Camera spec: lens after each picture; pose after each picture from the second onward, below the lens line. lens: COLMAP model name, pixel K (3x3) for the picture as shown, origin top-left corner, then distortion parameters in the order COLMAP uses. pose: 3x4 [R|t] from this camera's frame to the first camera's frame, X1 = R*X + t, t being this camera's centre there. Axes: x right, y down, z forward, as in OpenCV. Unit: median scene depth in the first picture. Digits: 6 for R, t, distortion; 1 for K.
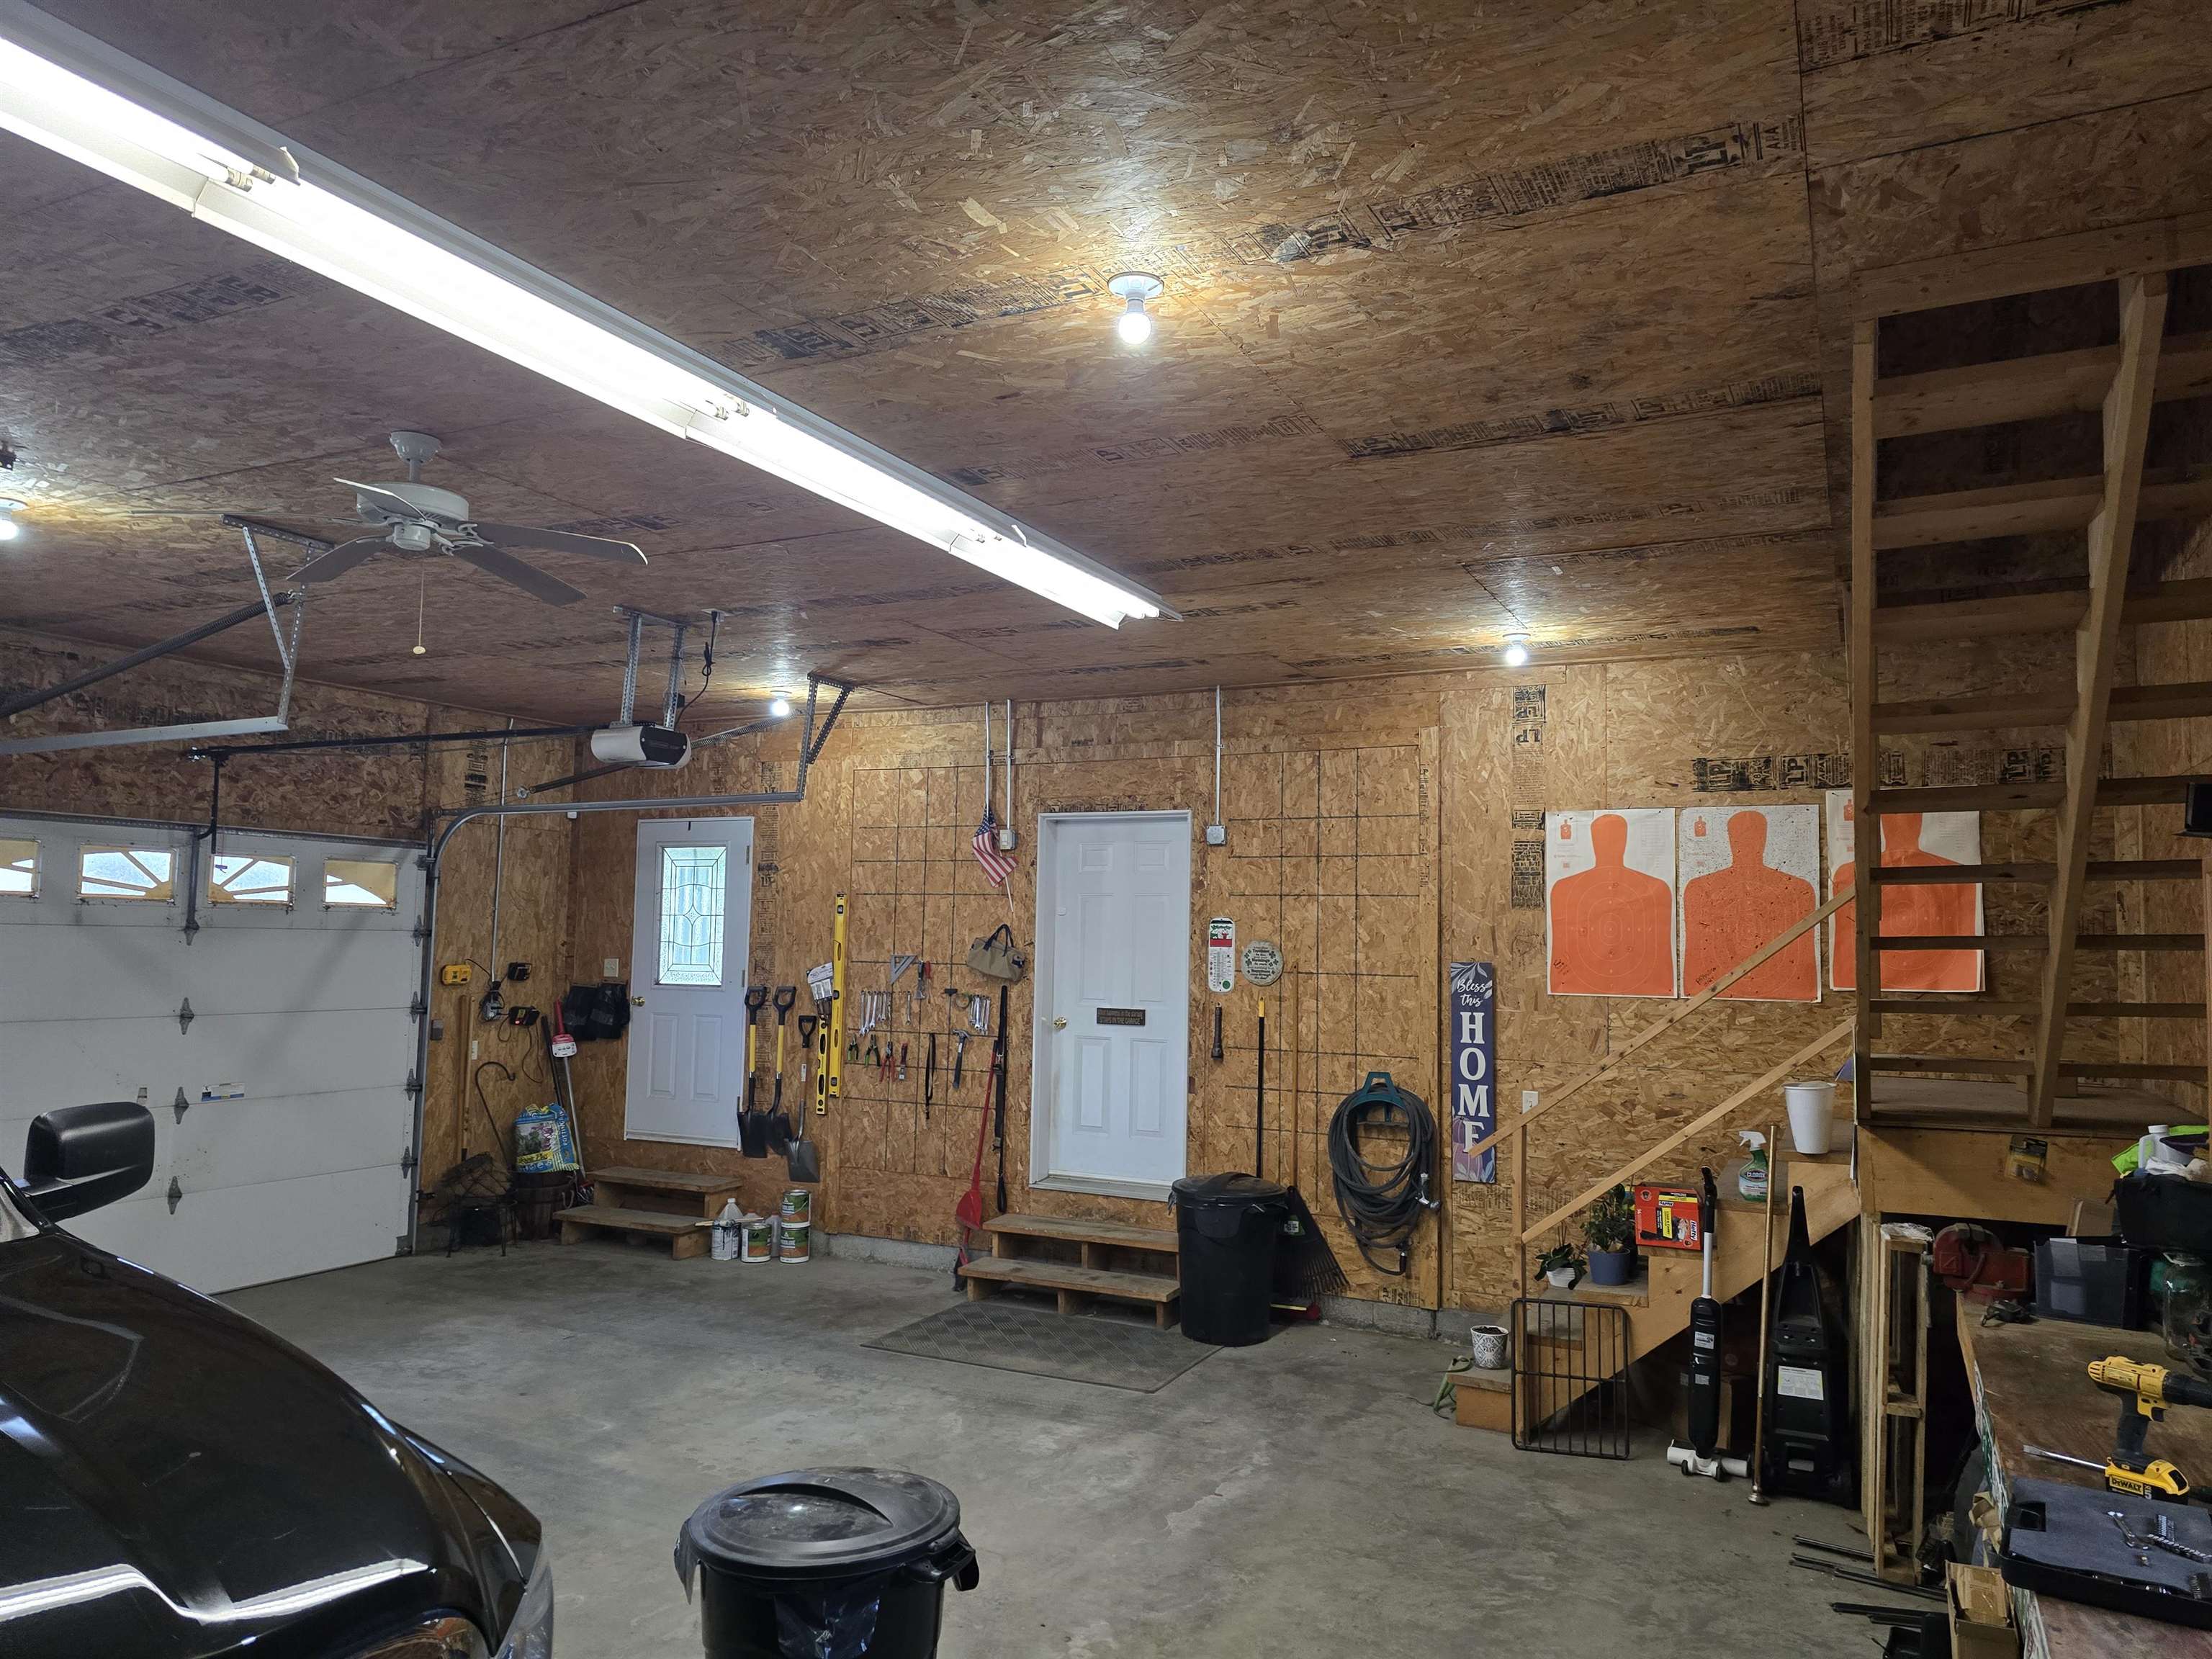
lens RADIAL K [[1487.3, 0, 1105.9], [0, 1487.3, 835.1], [0, 0, 1]] dist [0.011231, 0.001398]
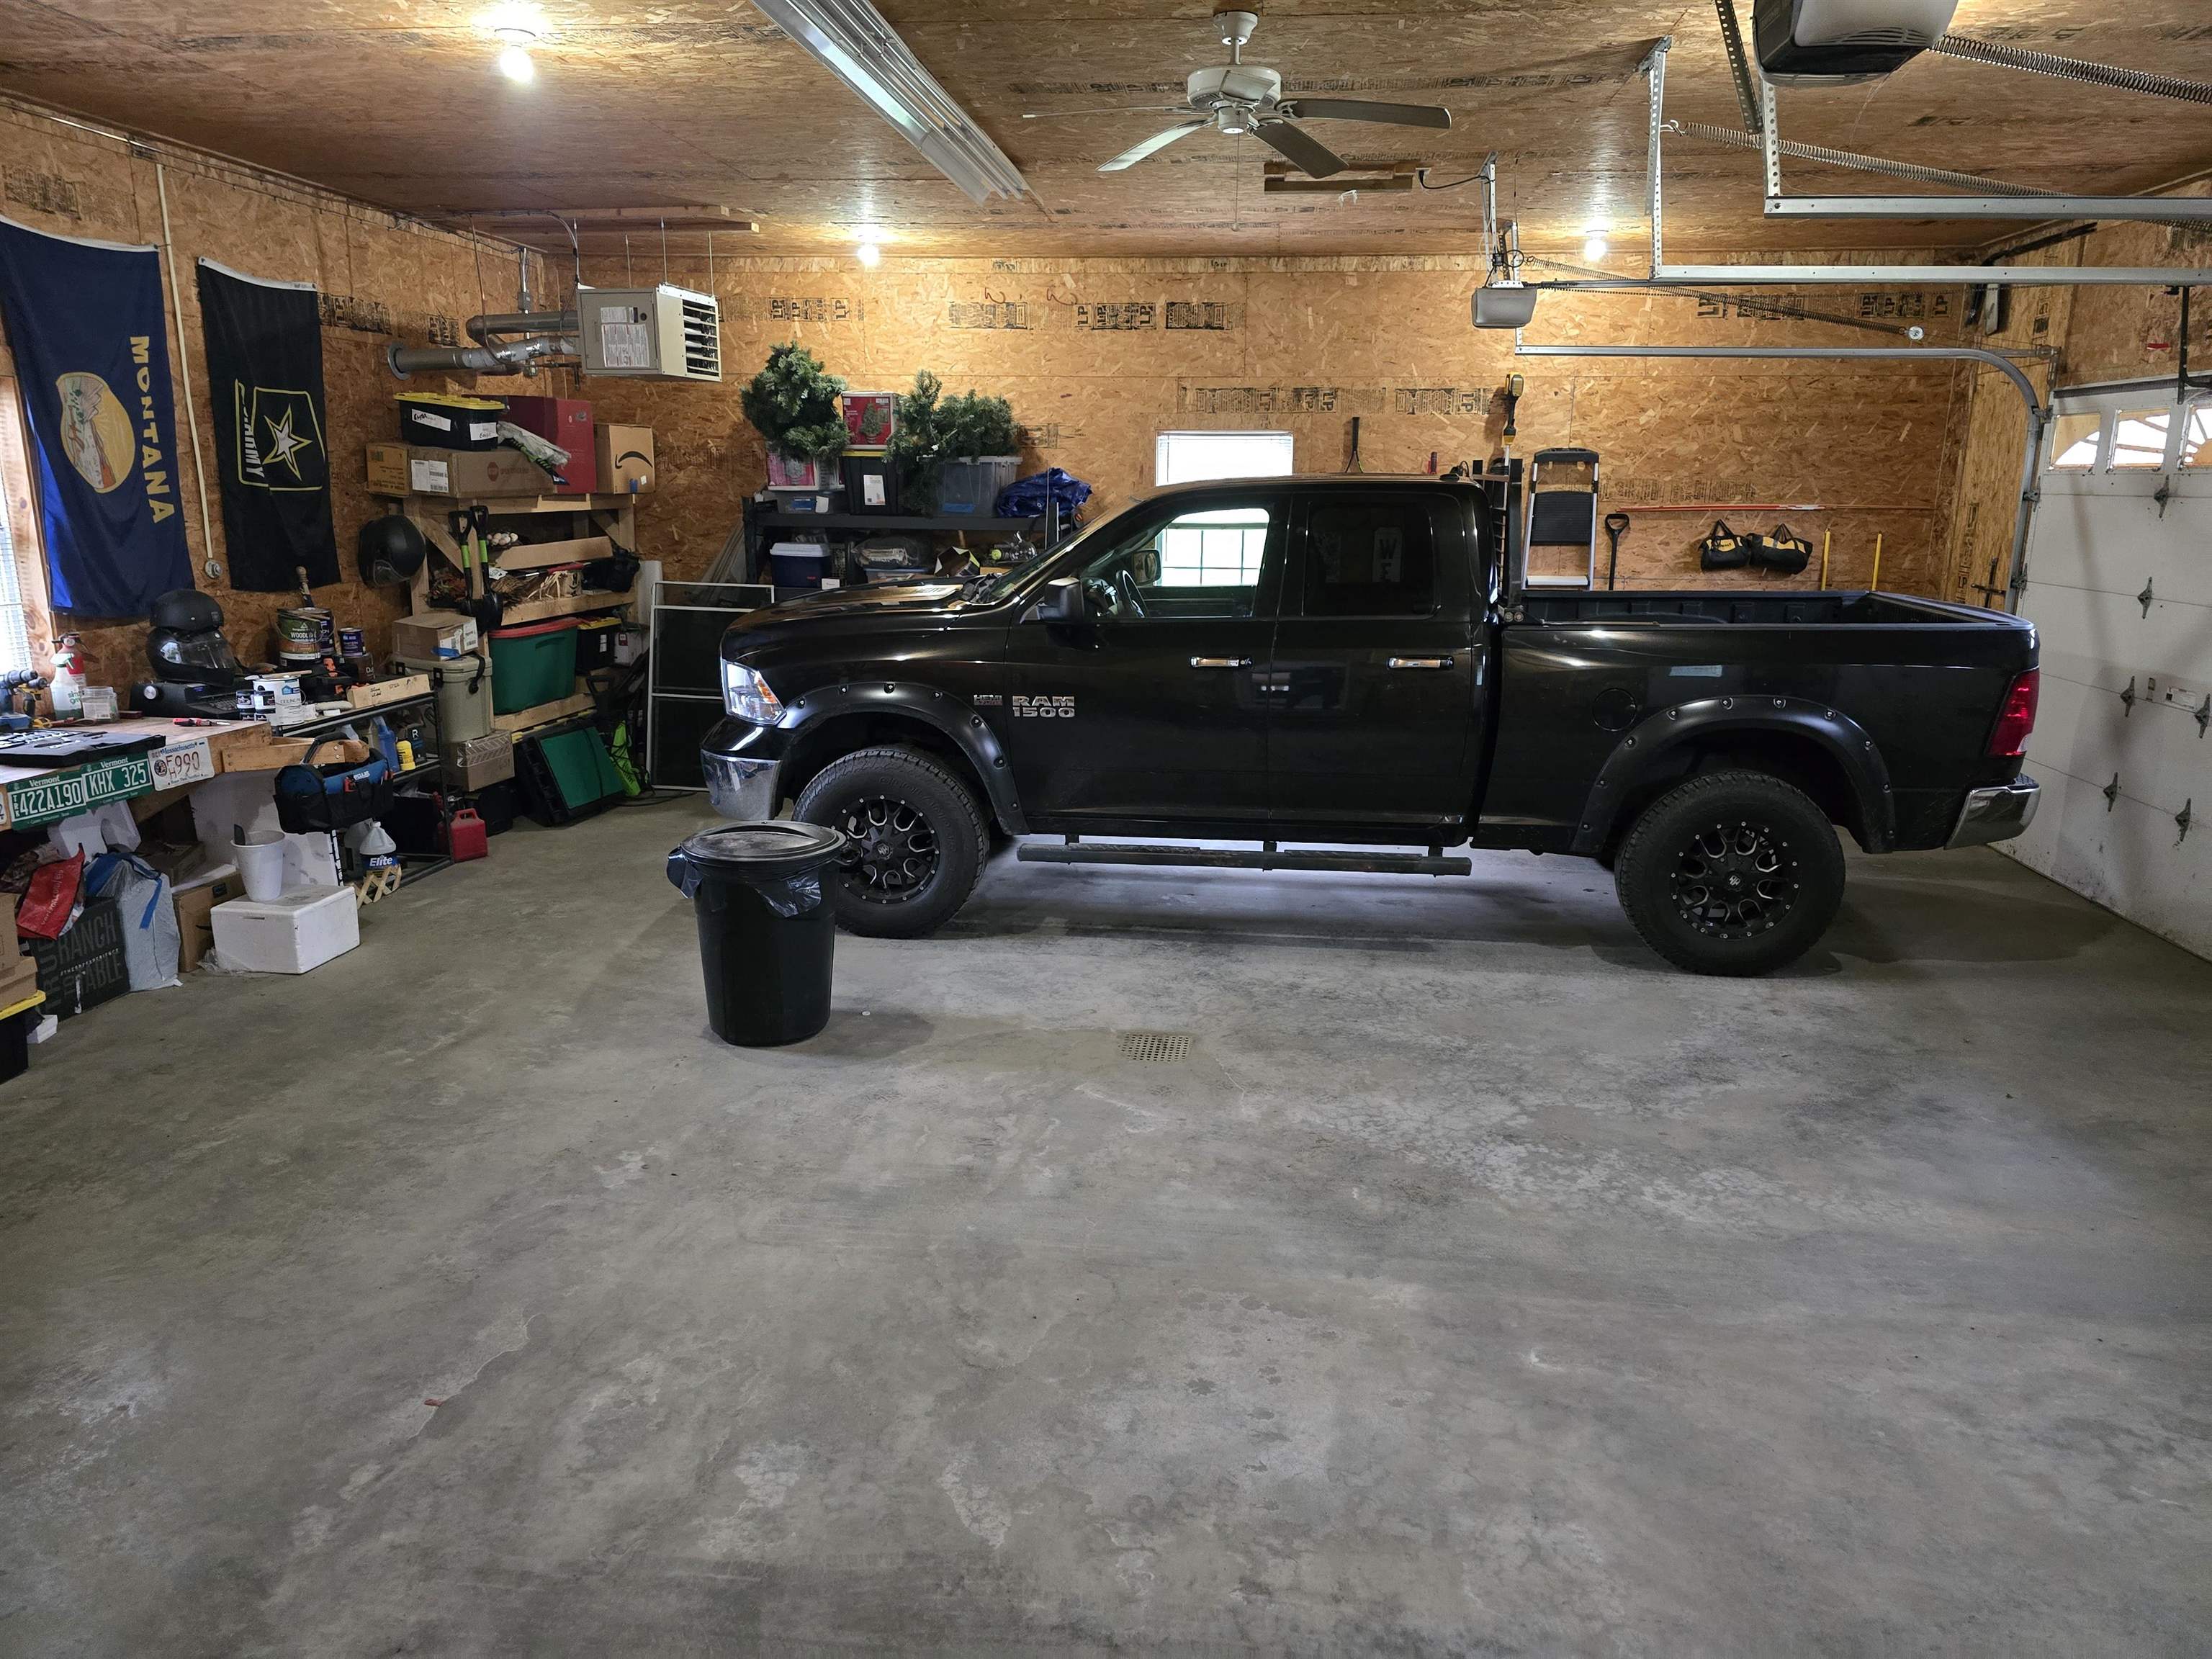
lens RADIAL K [[1487.3, 0, 1106.7], [0, 1487.3, 827.4], [0, 0, 1]] dist [0.011231, 0.001398]
pose [[-0.936834, 0.050942, -0.346043, 0.014805], [-0.004893, 0.987332, 0.158595, 0.101735], [0.349739, 0.150271, -0.924717, 1.493470]]
